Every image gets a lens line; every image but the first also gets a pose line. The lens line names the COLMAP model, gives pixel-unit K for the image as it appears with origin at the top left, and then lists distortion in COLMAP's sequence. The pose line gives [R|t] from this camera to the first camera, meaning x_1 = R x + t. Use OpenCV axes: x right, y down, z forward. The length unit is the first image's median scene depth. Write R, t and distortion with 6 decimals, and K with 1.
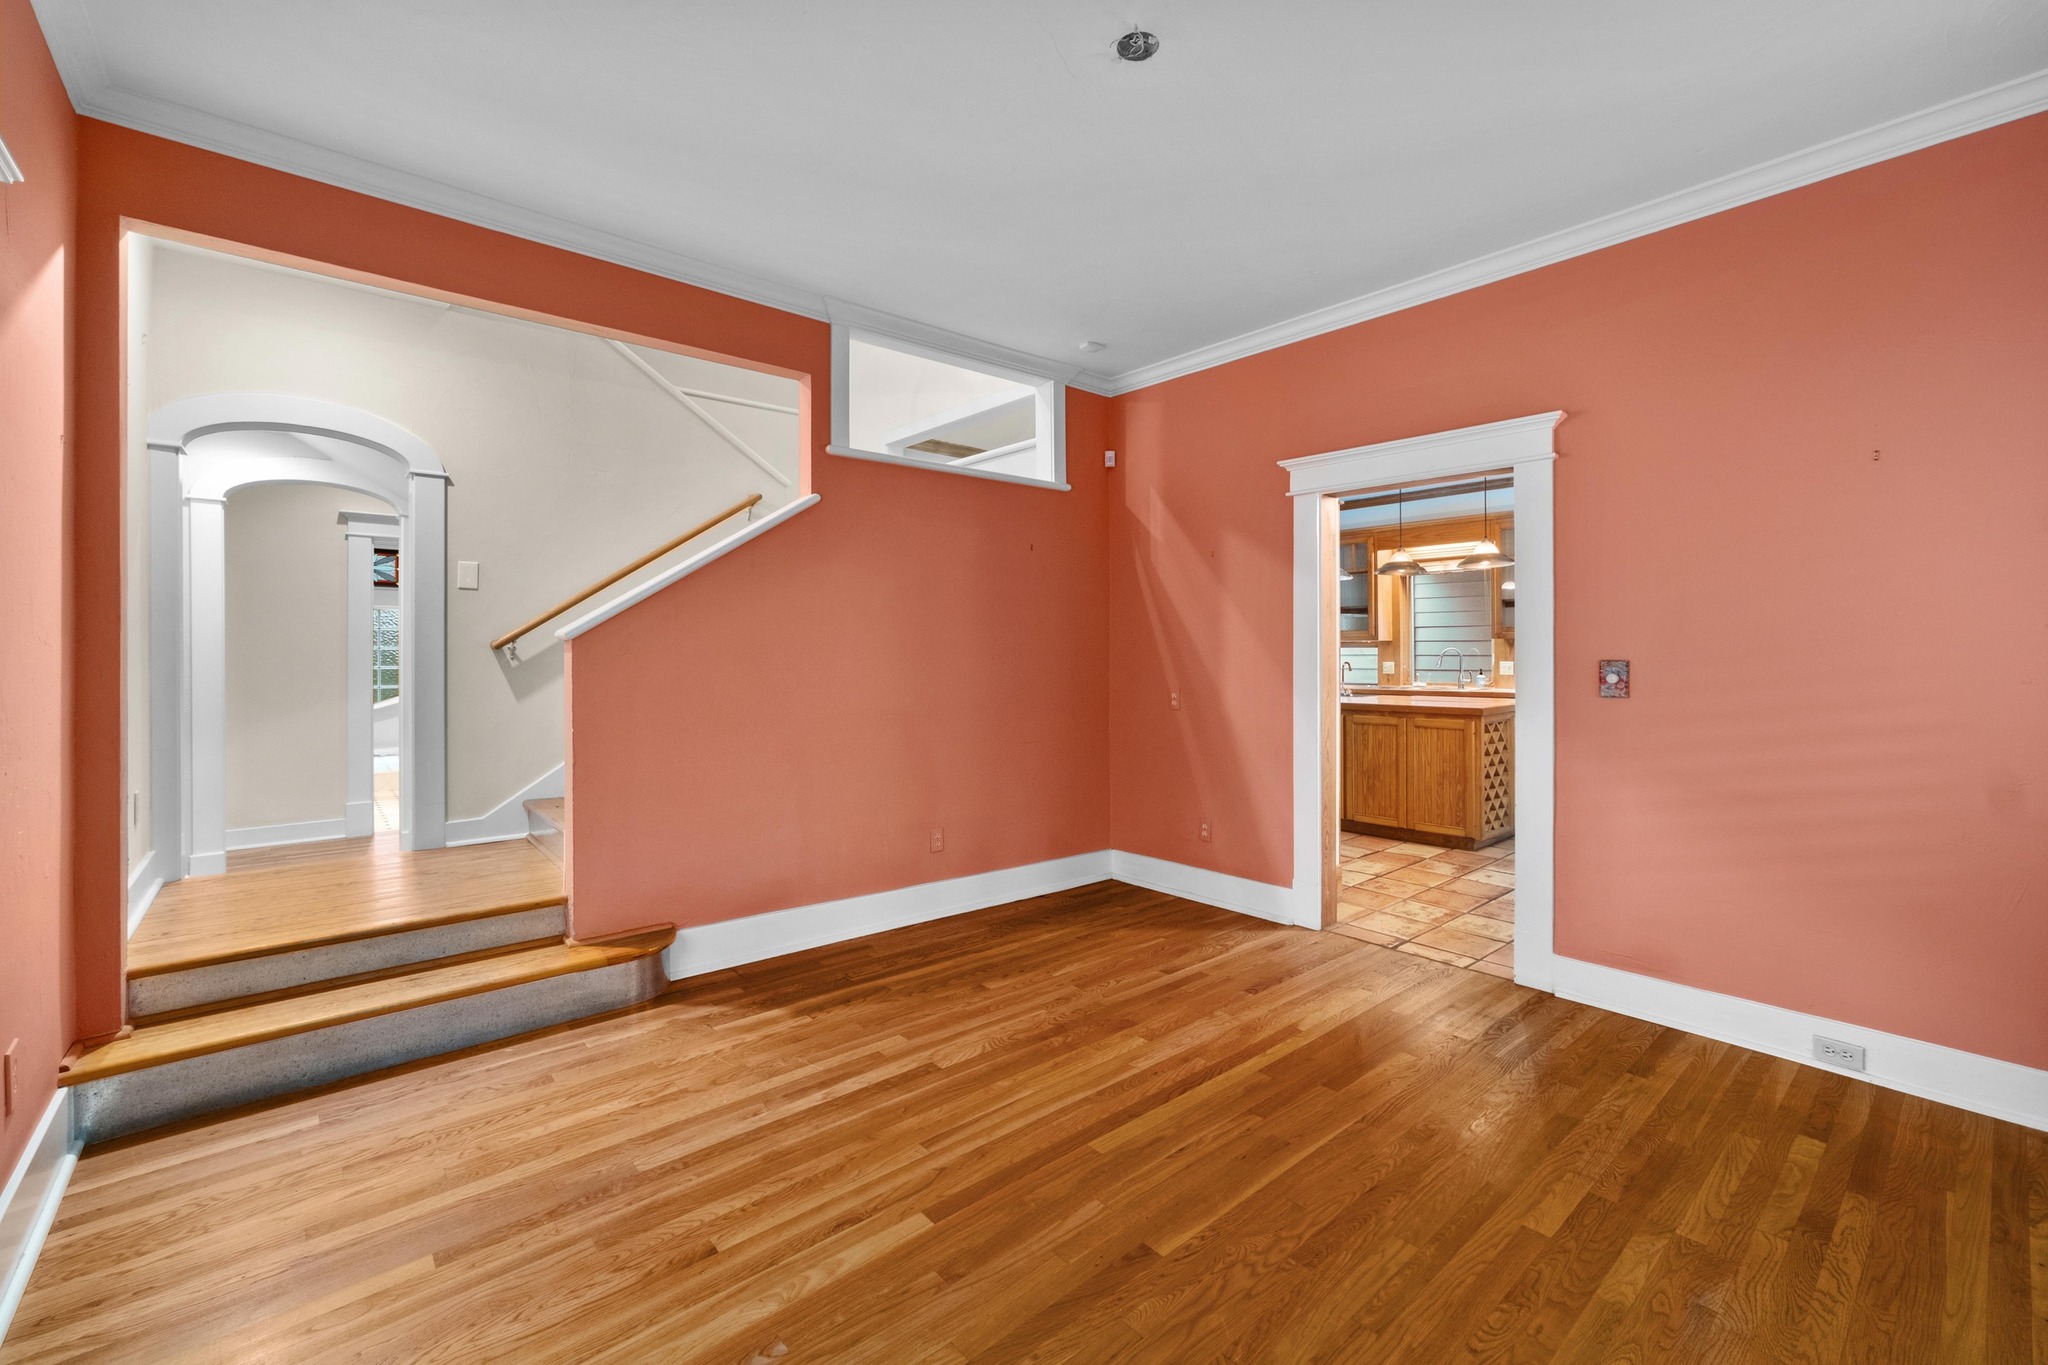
lens RADIAL K [[866.0, 0, 1024.8], [0, 866.0, 663.0], [0, 0, 1]] dist [-0.007164, 0.001372]
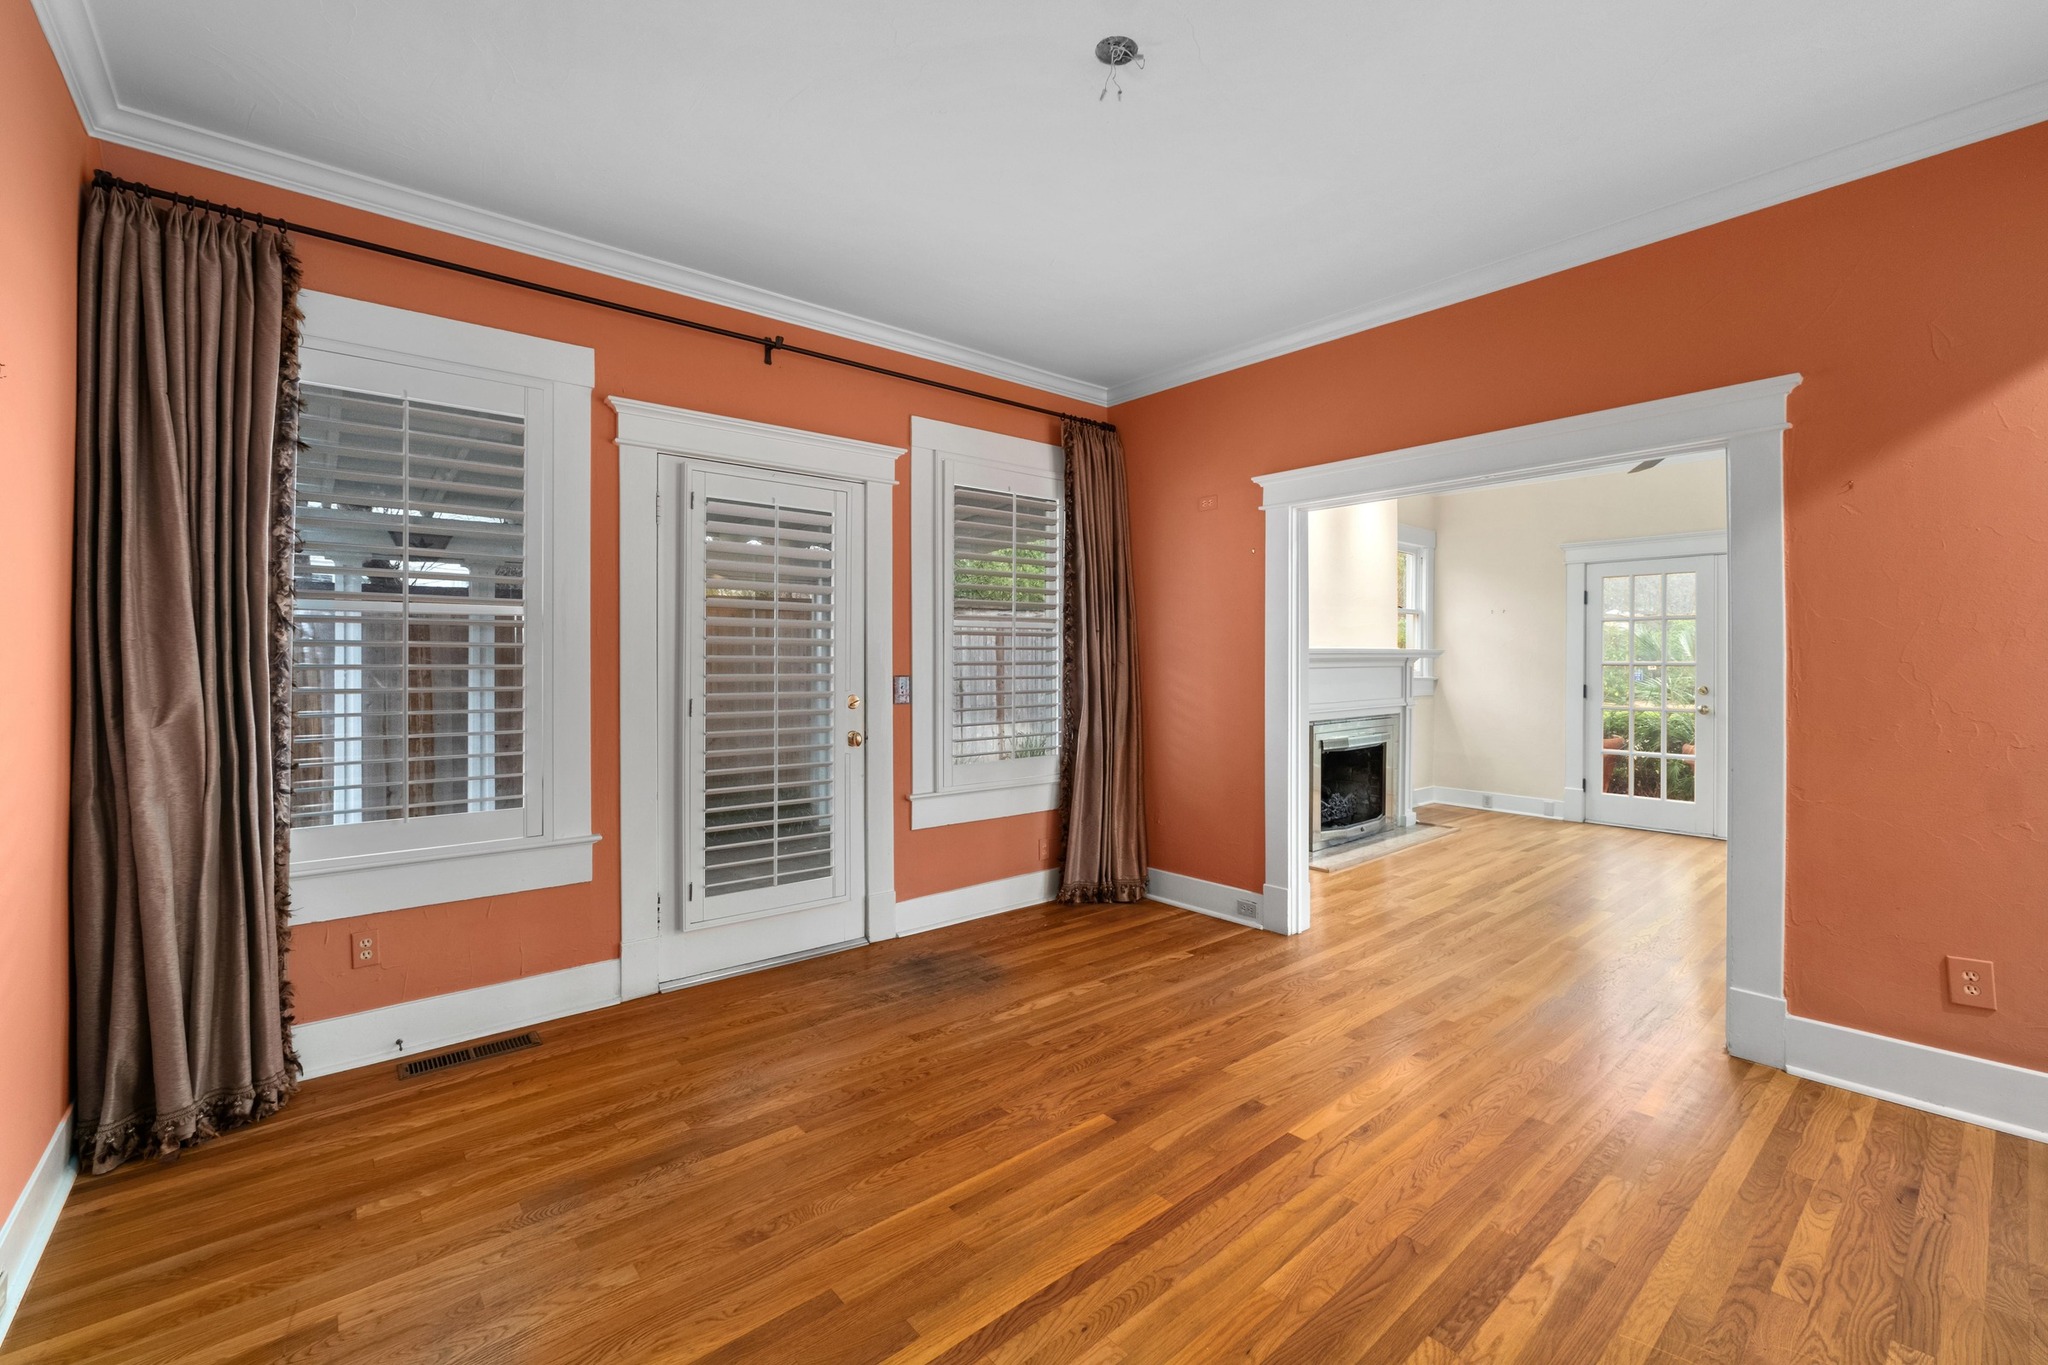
lens RADIAL K [[866.0, 0, 1027.5], [0, 866.0, 665.6], [0, 0, 1]] dist [-0.007164, 0.001372]
pose [[-0.999985, 0.002469, 0.004985, 0.210040], [0.002569, 0.999791, 0.020273, -0.027938], [-0.004934, 0.020285, -0.999782, 1.807104]]
